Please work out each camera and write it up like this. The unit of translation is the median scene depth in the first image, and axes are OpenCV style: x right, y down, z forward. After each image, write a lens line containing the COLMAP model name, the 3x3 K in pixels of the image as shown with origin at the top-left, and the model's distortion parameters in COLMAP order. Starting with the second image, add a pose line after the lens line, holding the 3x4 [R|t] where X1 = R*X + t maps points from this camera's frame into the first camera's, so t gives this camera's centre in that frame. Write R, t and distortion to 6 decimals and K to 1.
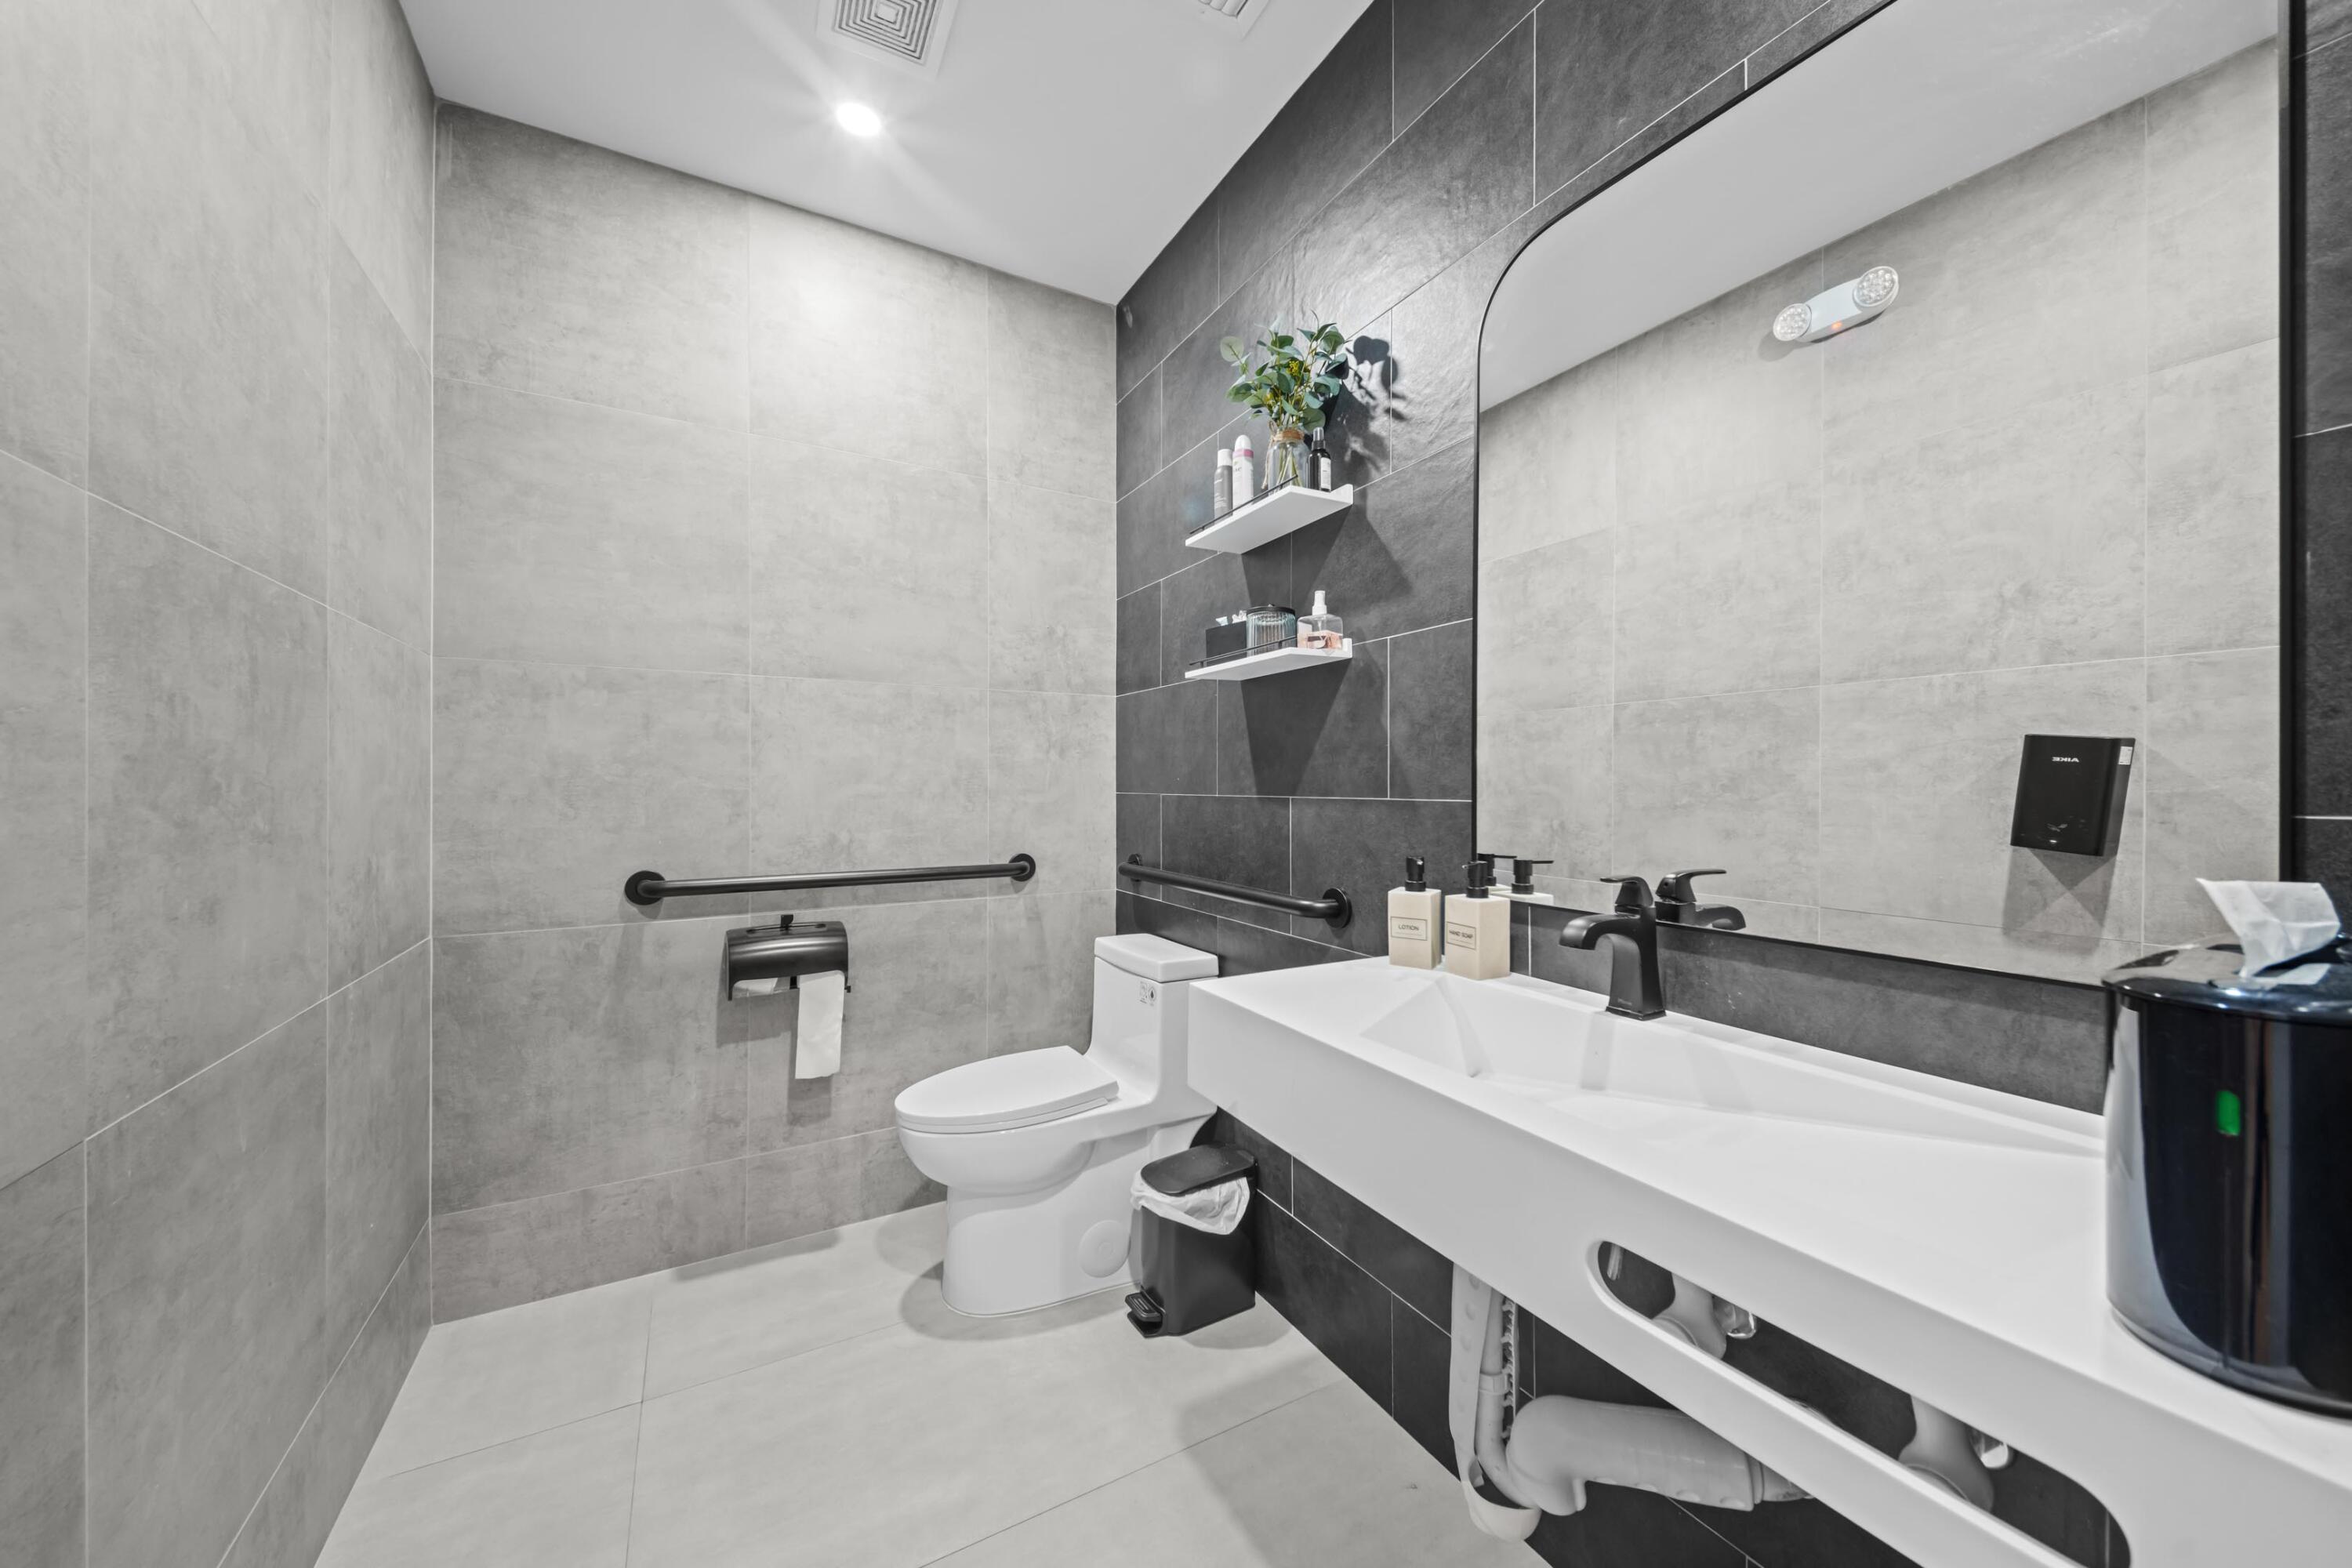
lens RADIAL K [[842.5, 0, 1171.9], [0, 842.5, 767.7], [0, 0, 1]] dist [0.033117, -0.012767]
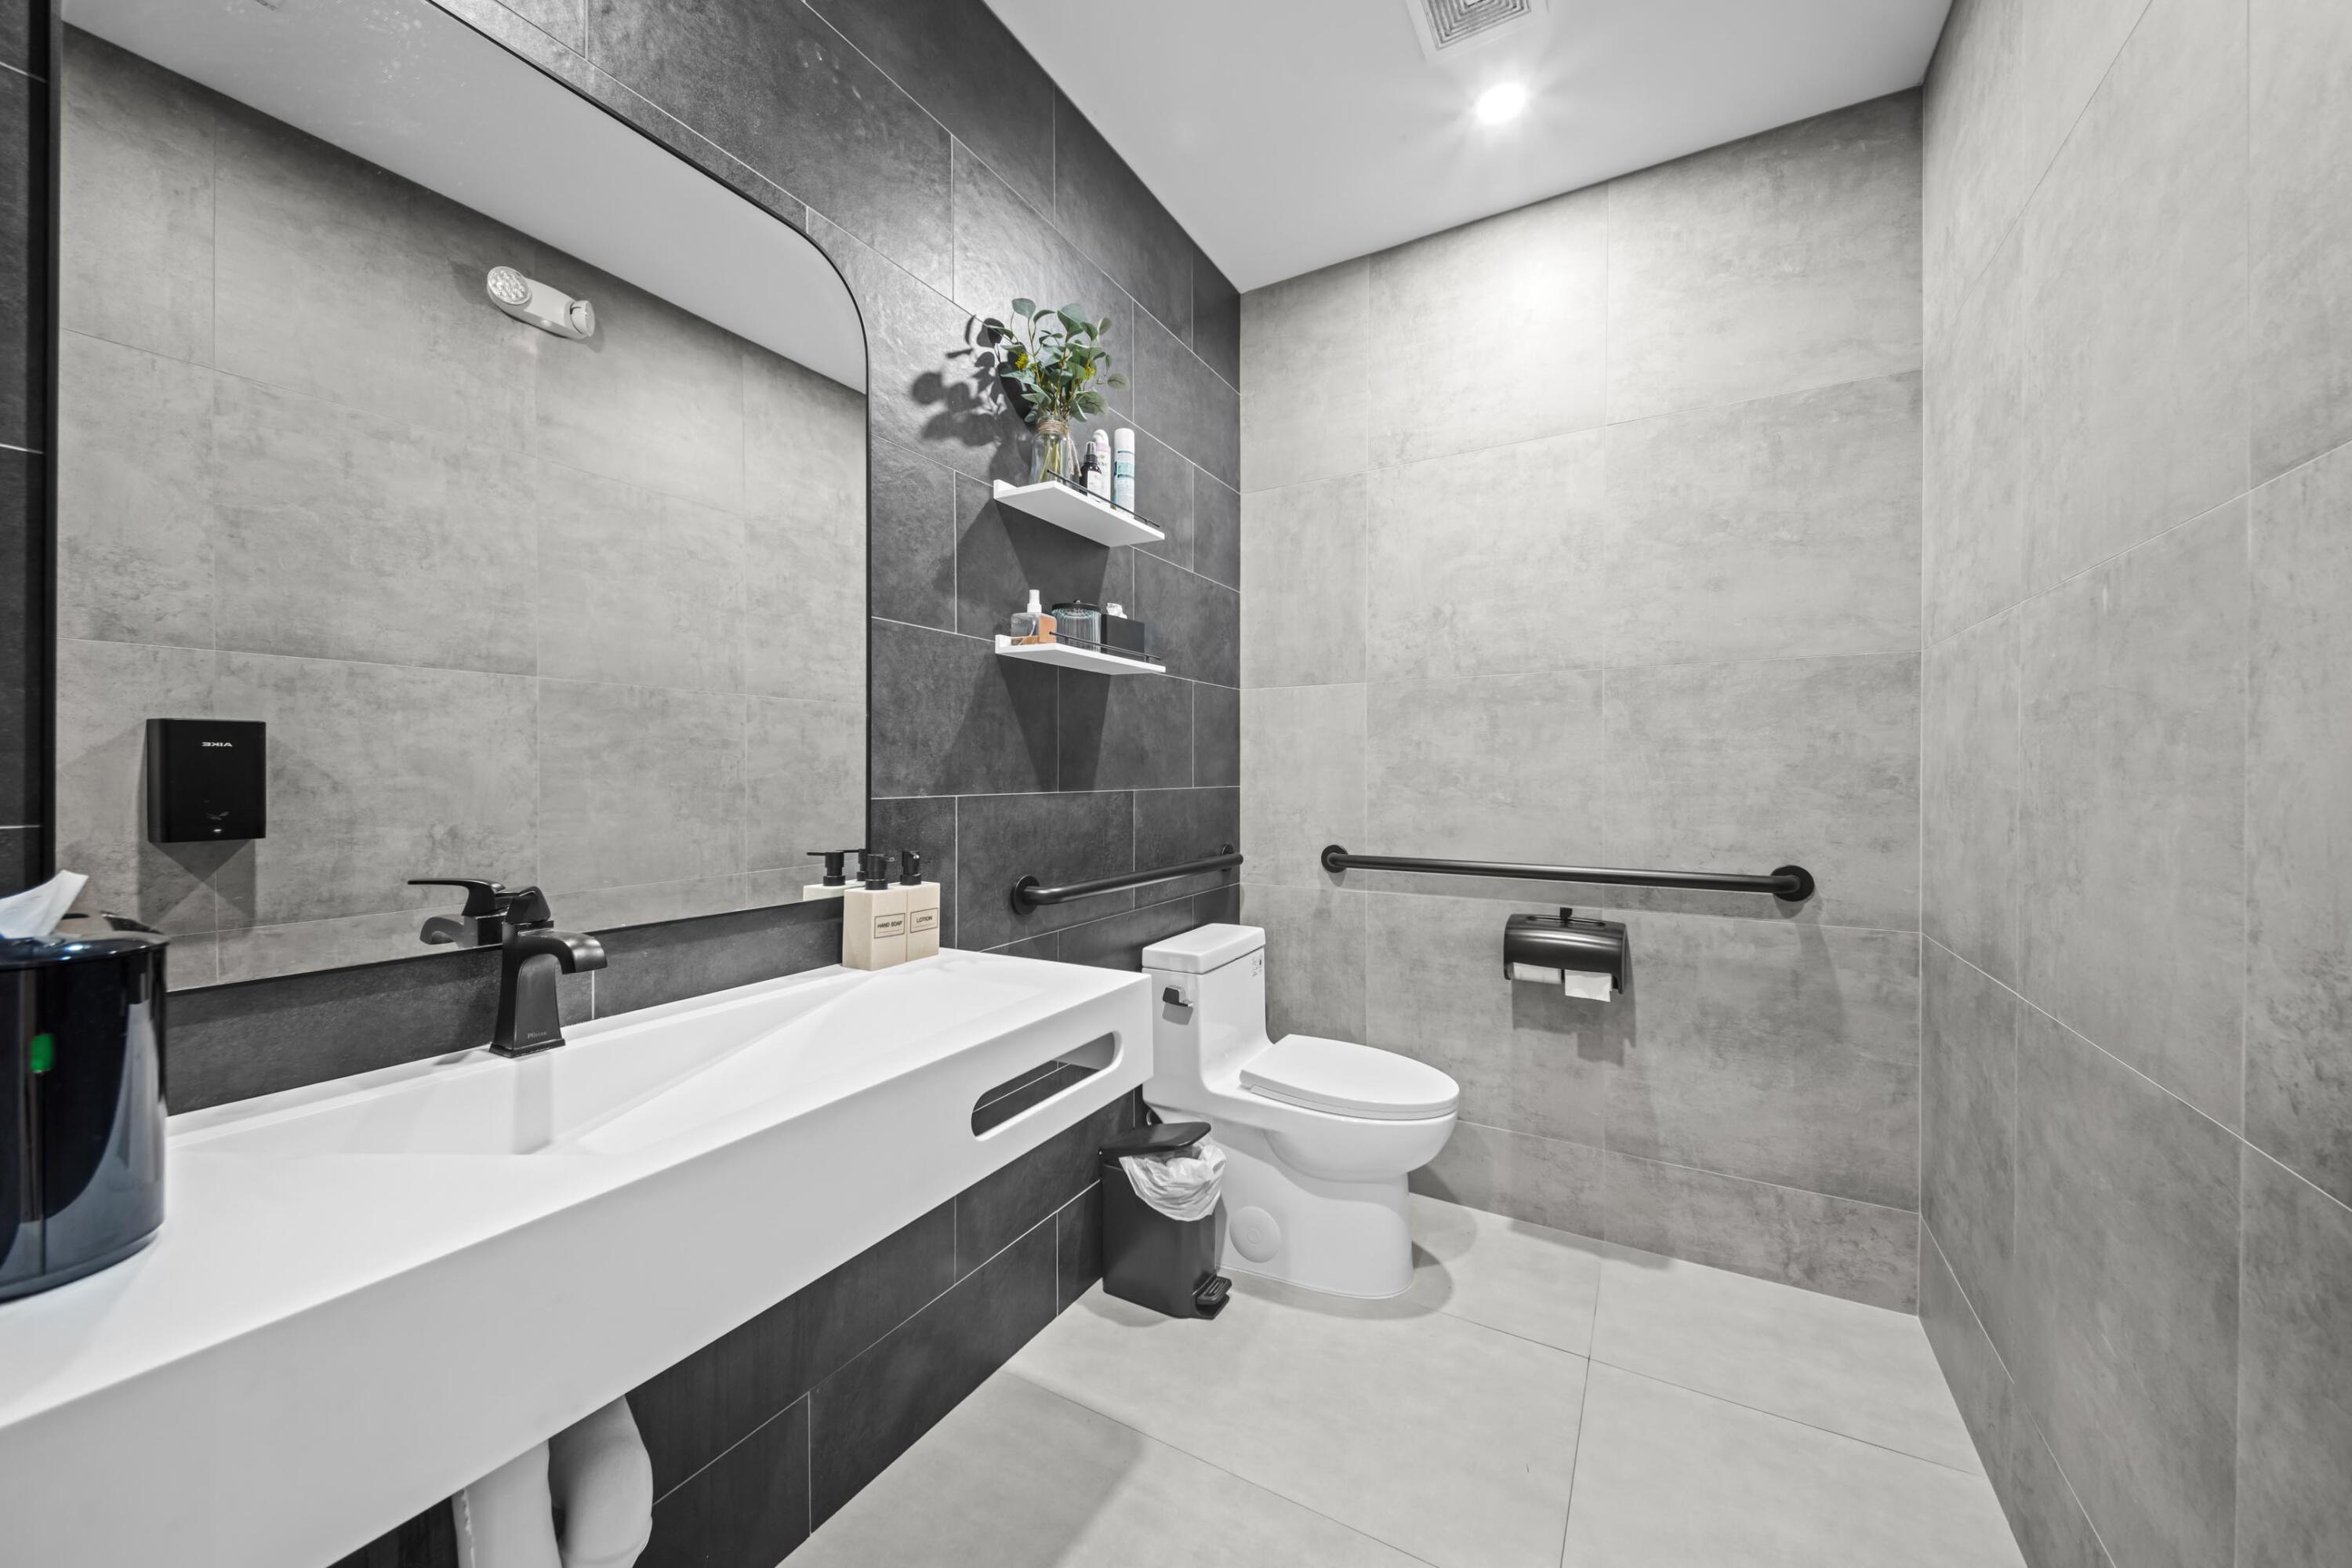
lens RADIAL K [[842.5, 0, 1171.9], [0, 842.5, 767.7], [0, 0, 1]] dist [0.033117, -0.012767]
pose [[0.511777, 0.000081, -0.859118, 0.228009], [0.006324, 0.999973, 0.003862, 0.001715], [0.859095, -0.007409, 0.511762, 0.121209]]
